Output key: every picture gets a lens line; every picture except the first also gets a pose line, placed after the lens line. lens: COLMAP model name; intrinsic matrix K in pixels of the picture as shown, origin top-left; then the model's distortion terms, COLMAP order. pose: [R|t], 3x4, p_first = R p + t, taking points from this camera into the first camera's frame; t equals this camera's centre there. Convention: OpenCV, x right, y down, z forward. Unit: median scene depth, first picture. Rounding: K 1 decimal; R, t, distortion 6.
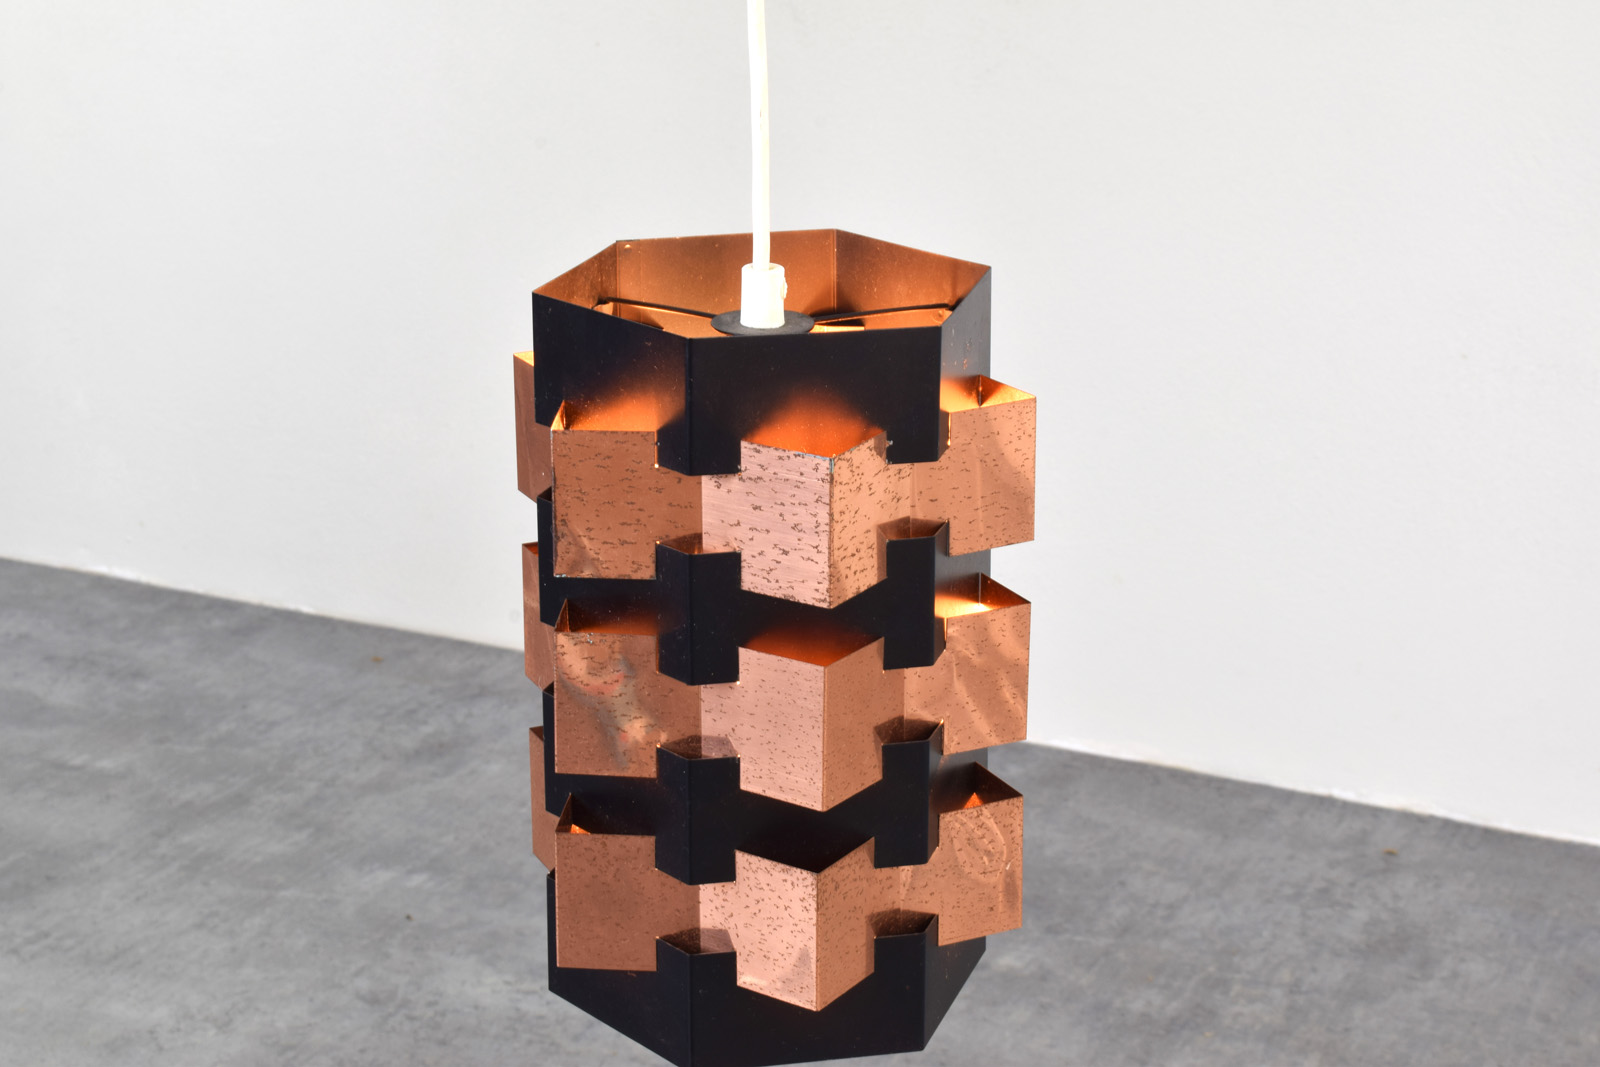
lens RADIAL K [[2855.2, 0, 797.9], [0, 2855.2, 529.3], [0, 0, 1]] dist [0.017277, 0.000000]
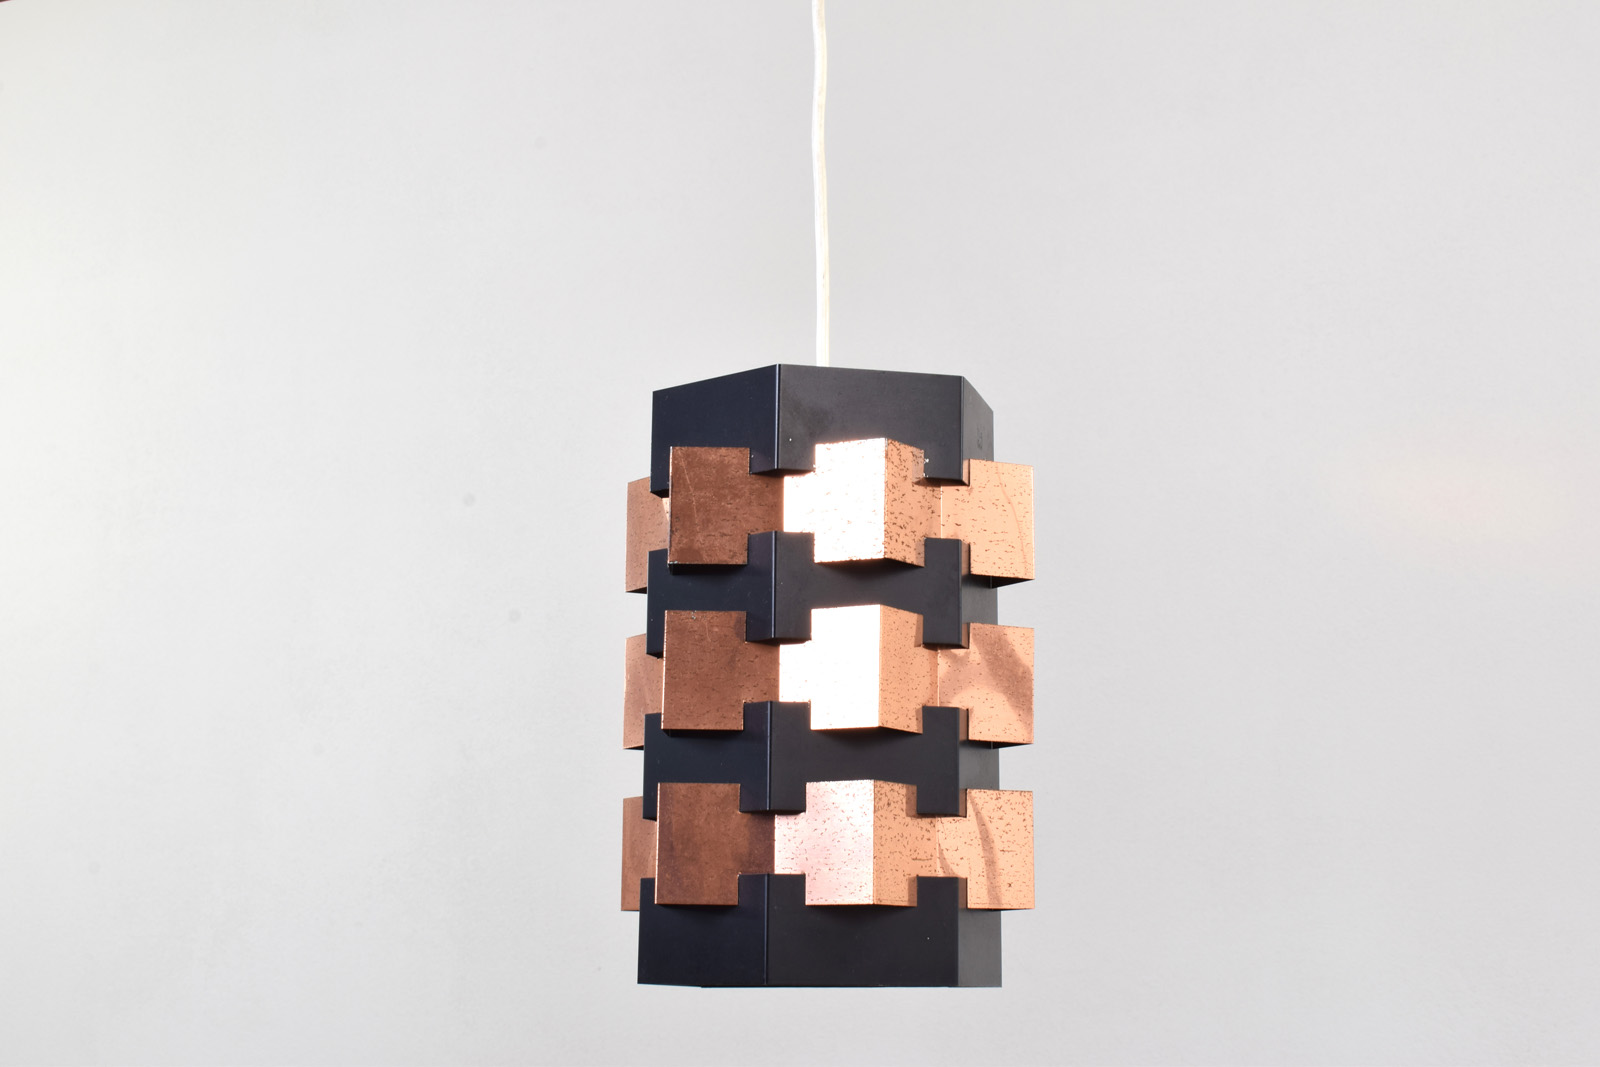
lens RADIAL K [[2855.2, 0, 797.7], [0, 2855.2, 532.1], [0, 0, 1]] dist [0.017277, 0.000000]
pose [[0.999758, 0.012724, 0.017921, -0.049262], [-0.002929, 0.885249, -0.465108, 0.593788], [-0.021783, 0.464943, 0.885073, -0.150561]]
